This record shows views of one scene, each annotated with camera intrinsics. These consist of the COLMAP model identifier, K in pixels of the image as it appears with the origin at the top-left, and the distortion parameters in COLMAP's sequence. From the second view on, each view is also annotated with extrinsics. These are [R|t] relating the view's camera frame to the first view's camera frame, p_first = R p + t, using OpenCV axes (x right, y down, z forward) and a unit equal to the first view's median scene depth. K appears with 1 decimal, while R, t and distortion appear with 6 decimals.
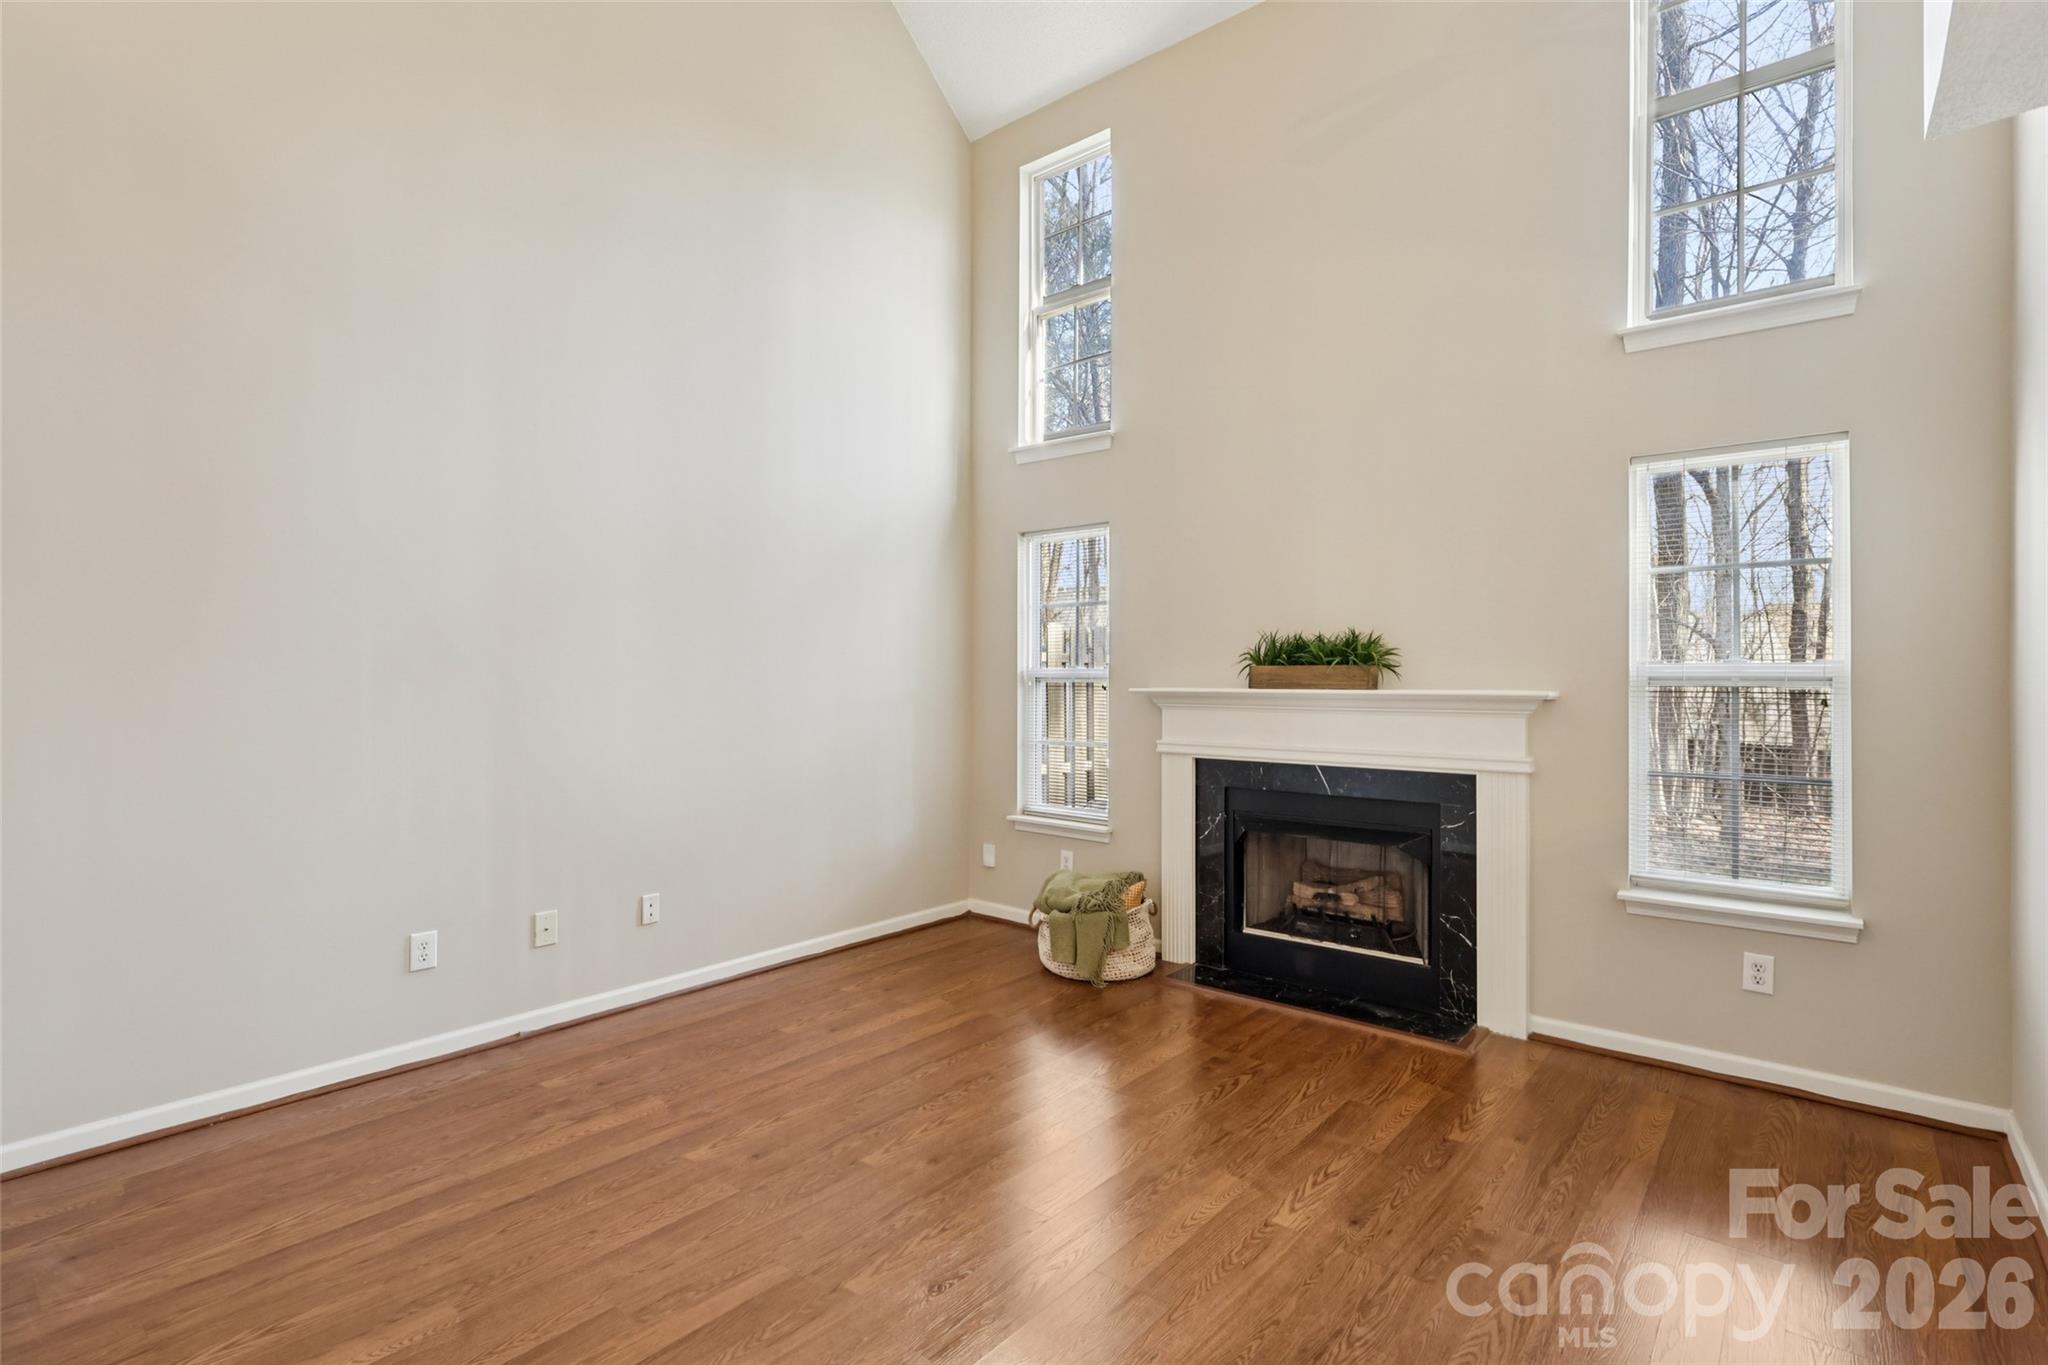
lens RADIAL K [[968.8, 0, 1024.0], [0, 968.8, 682.5], [0, 0, 1]] dist [0.001422, 0.000301]
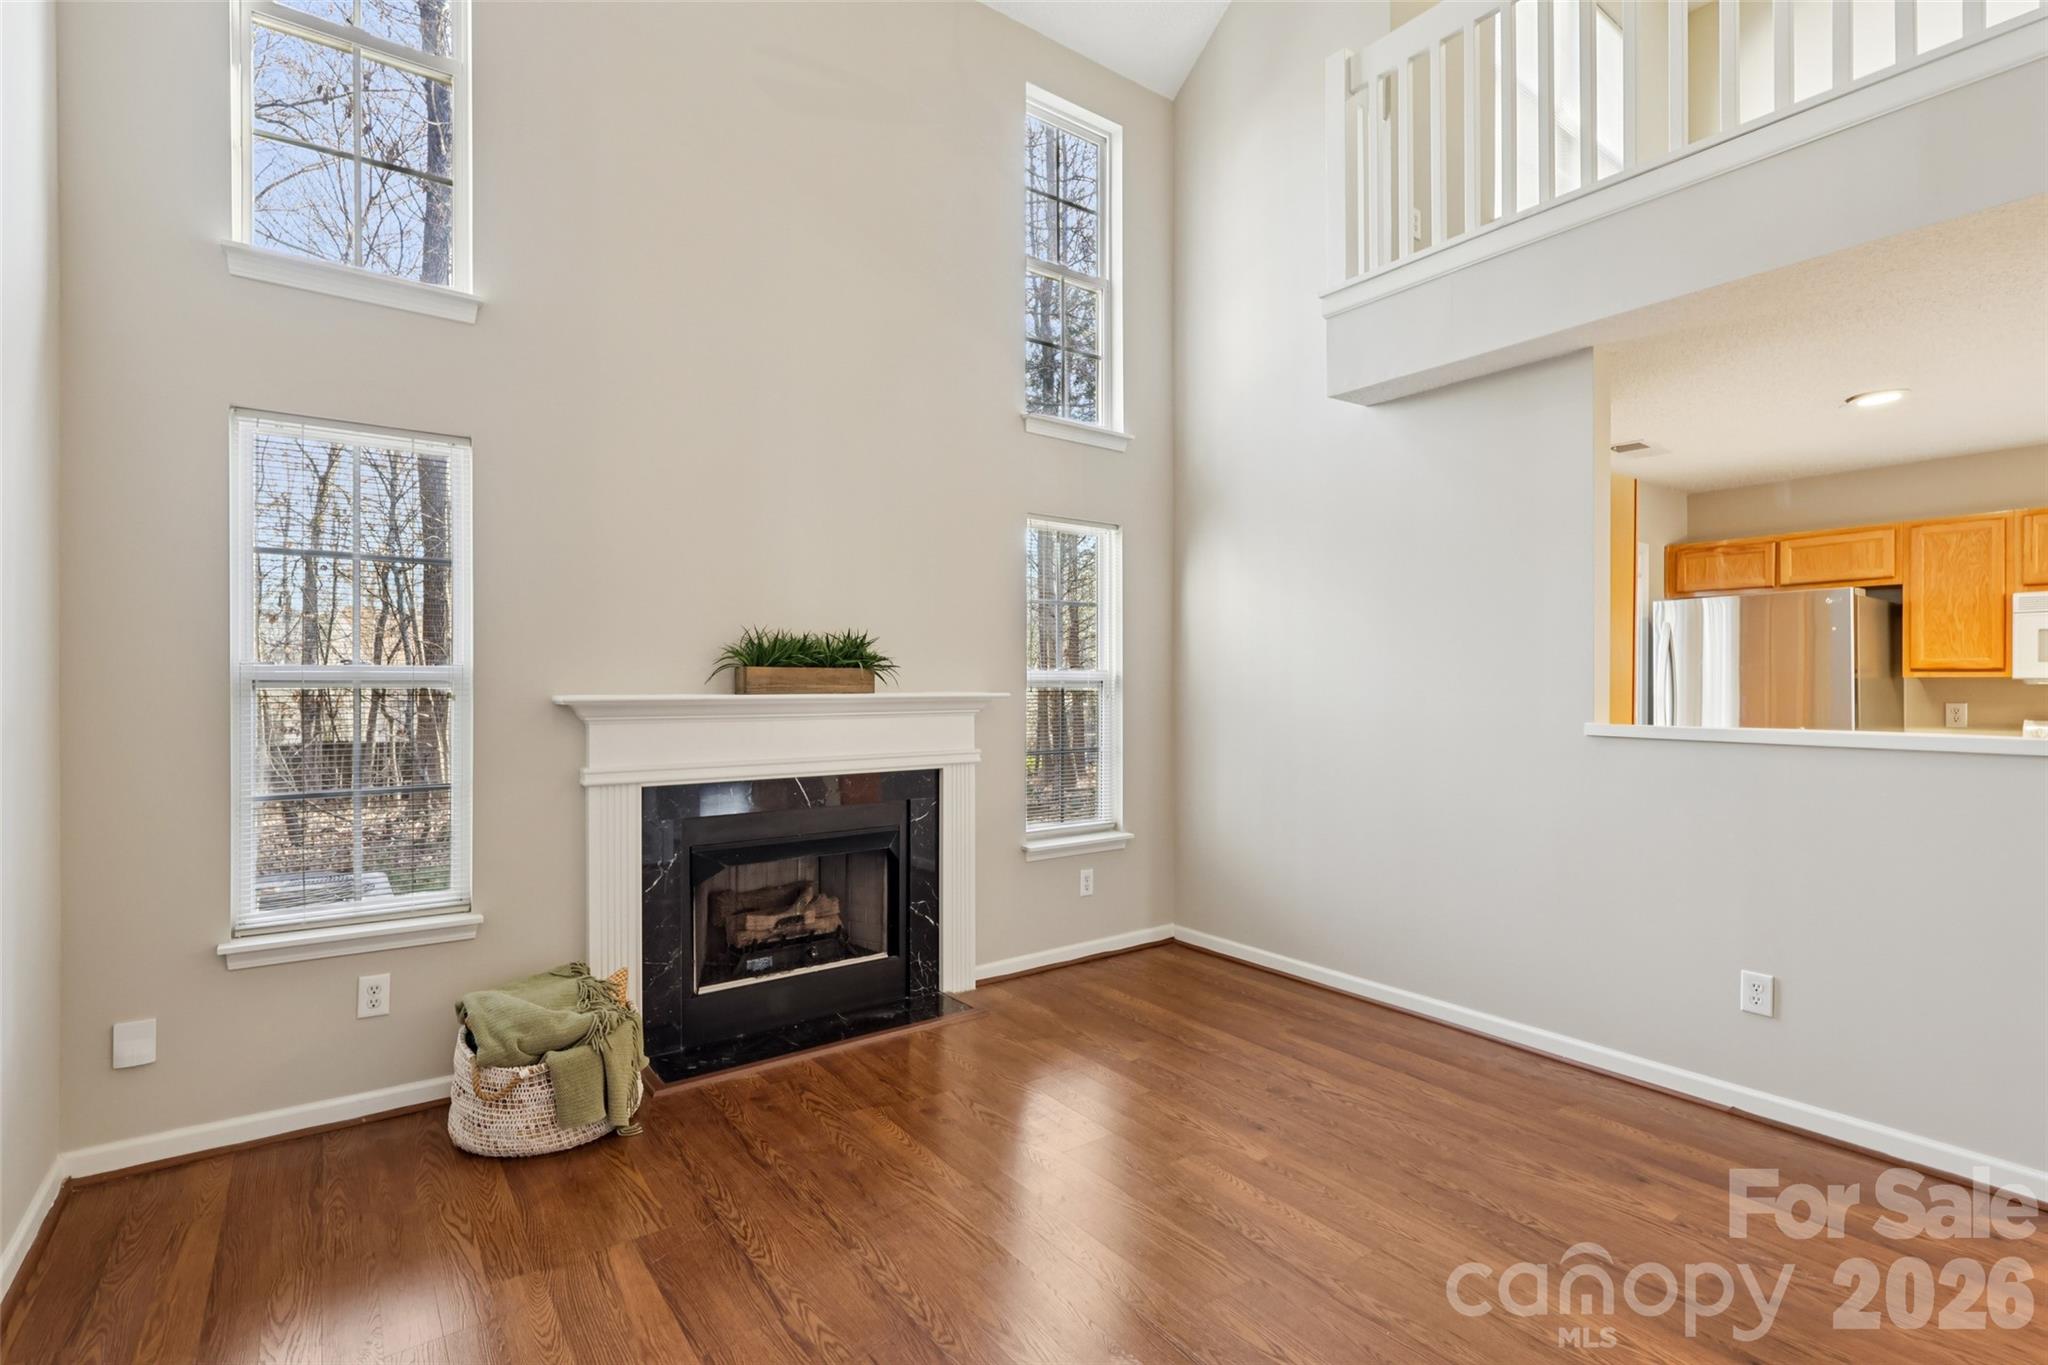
lens RADIAL K [[950.4, 0, 1024.0], [0, 950.4, 682.5], [0, 0, 1]] dist [-0.000179, -0.000046]
pose [[0.232005, 0.000910, 0.972714, -0.540236], [0.002734, 0.999995, -0.001587, -0.001899], [-0.972711, 0.003028, 0.232001, 0.610355]]
